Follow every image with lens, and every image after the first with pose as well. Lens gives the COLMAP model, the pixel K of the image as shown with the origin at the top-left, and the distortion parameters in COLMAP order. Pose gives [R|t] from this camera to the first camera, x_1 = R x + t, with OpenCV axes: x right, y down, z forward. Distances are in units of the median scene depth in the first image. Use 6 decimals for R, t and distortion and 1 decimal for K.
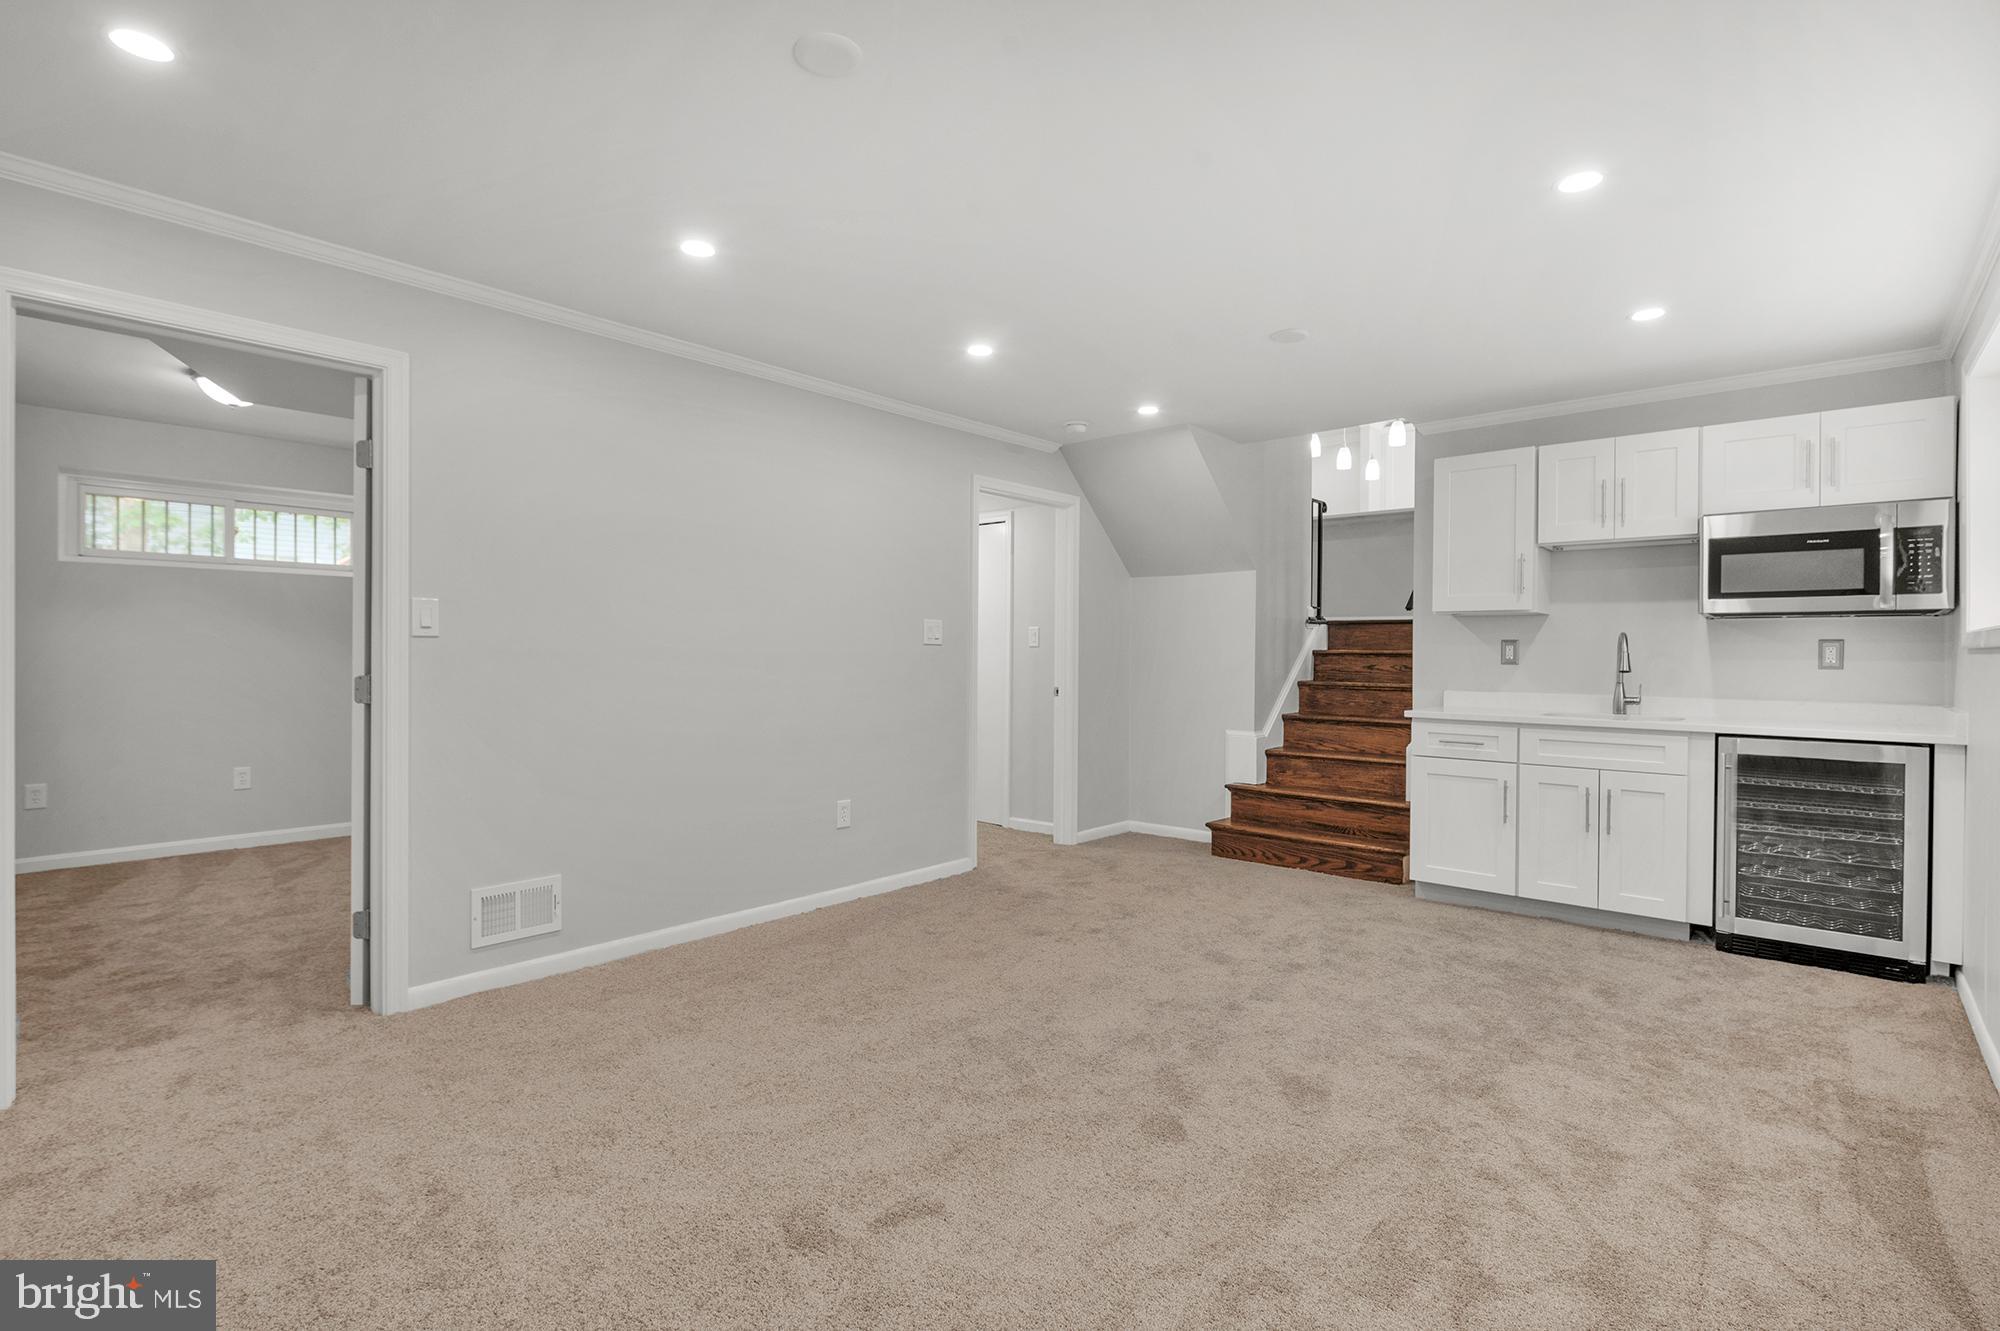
lens RADIAL K [[954.4, 0, 1009.8], [0, 954.4, 654.6], [0, 0, 1]] dist [-0.010498, -0.000748]
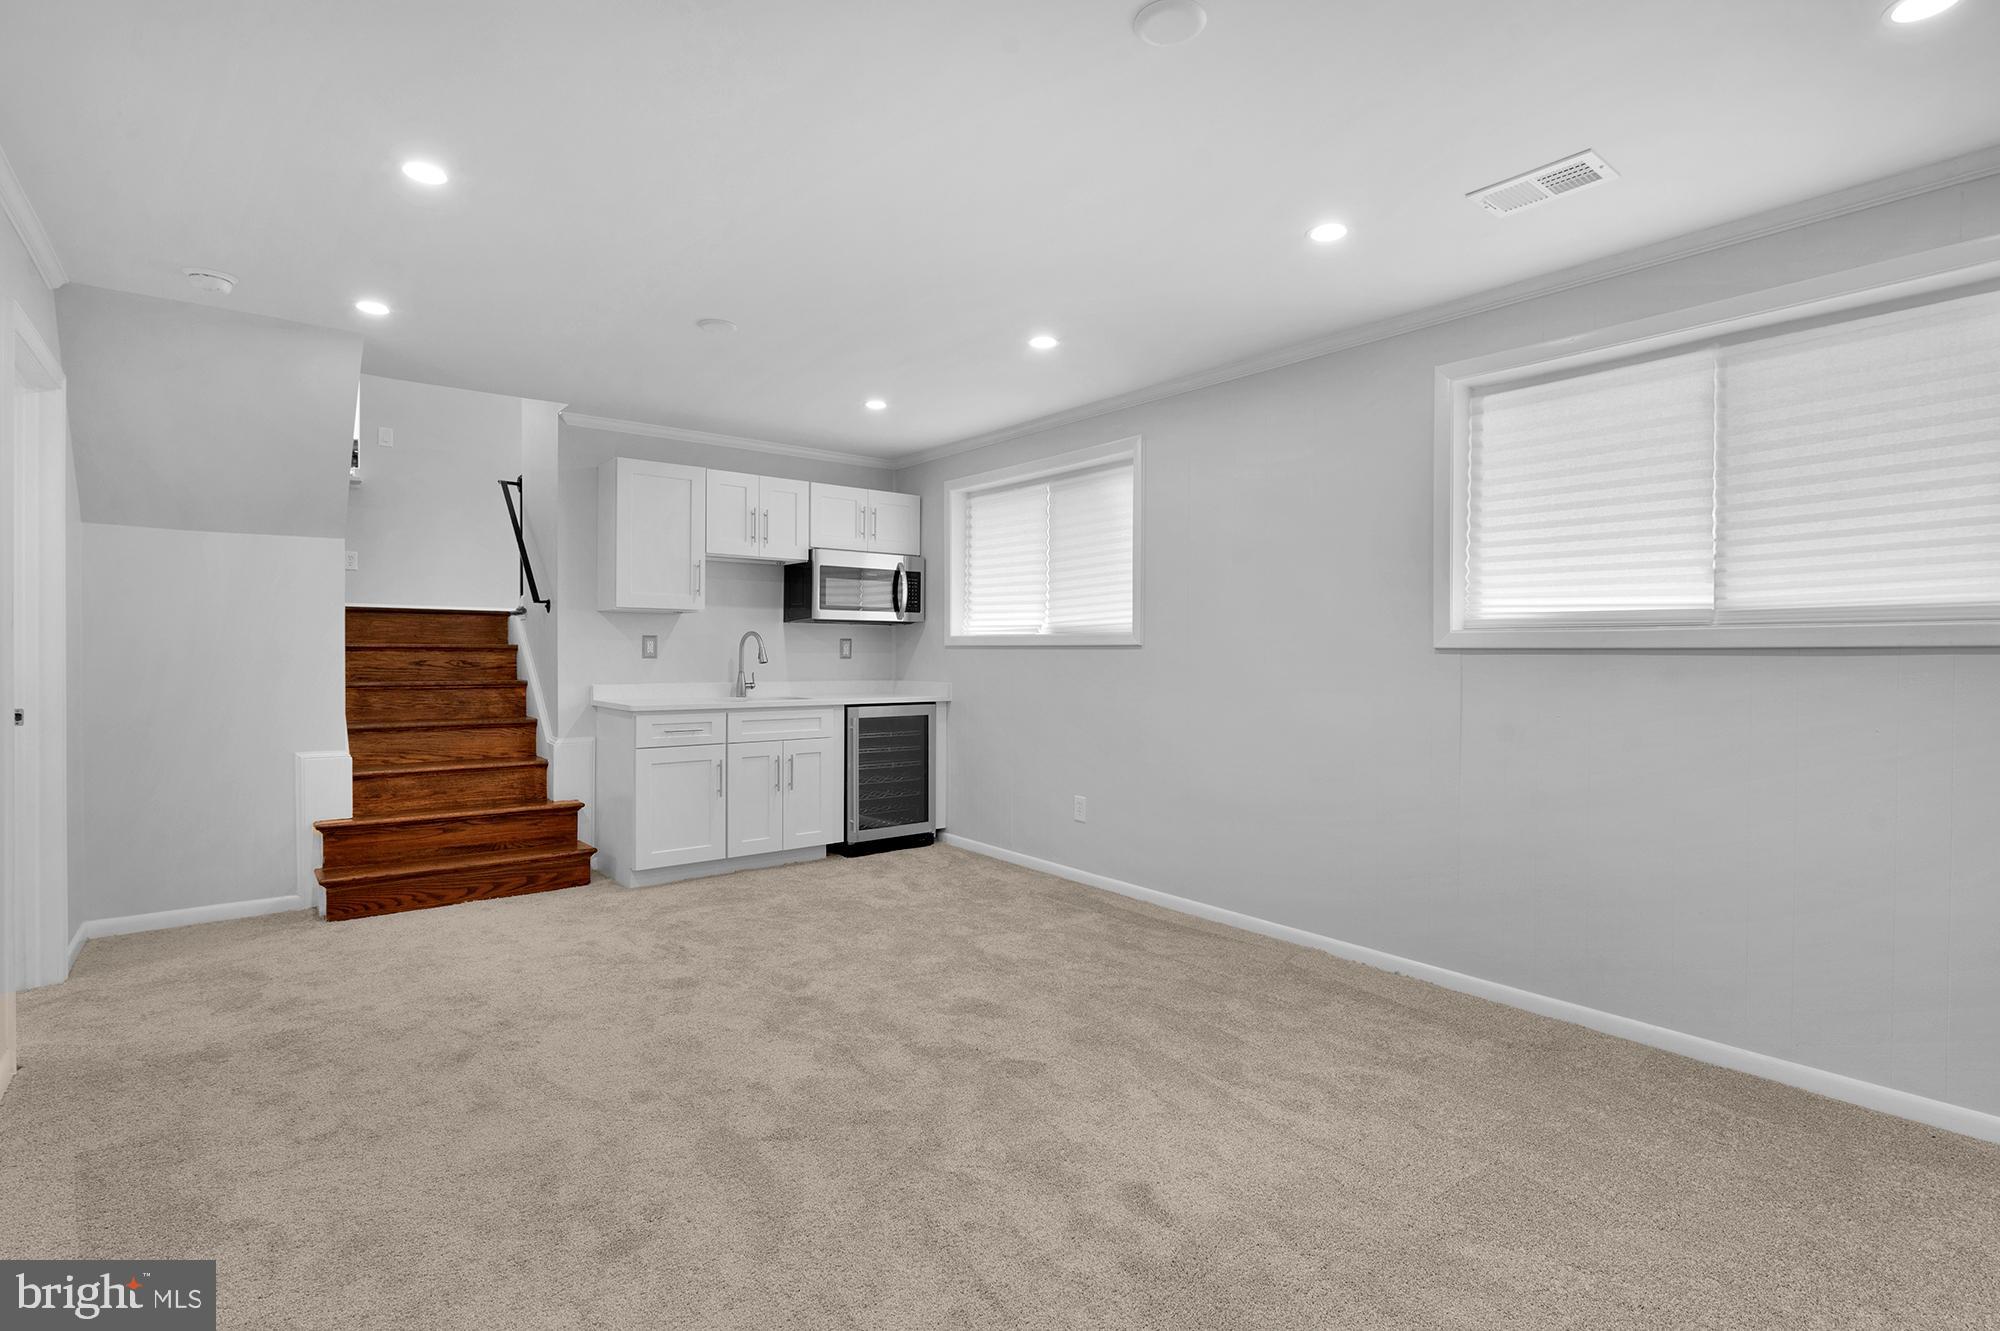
lens RADIAL K [[954.4, 0, 1001.8], [0, 954.4, 659.9], [0, 0, 1]] dist [-0.010498, -0.000748]
pose [[0.164414, -0.014651, 0.986283, -0.563850], [-0.001916, 0.999883, 0.015172, -0.005632], [-0.986390, -0.004385, 0.164366, 0.491063]]
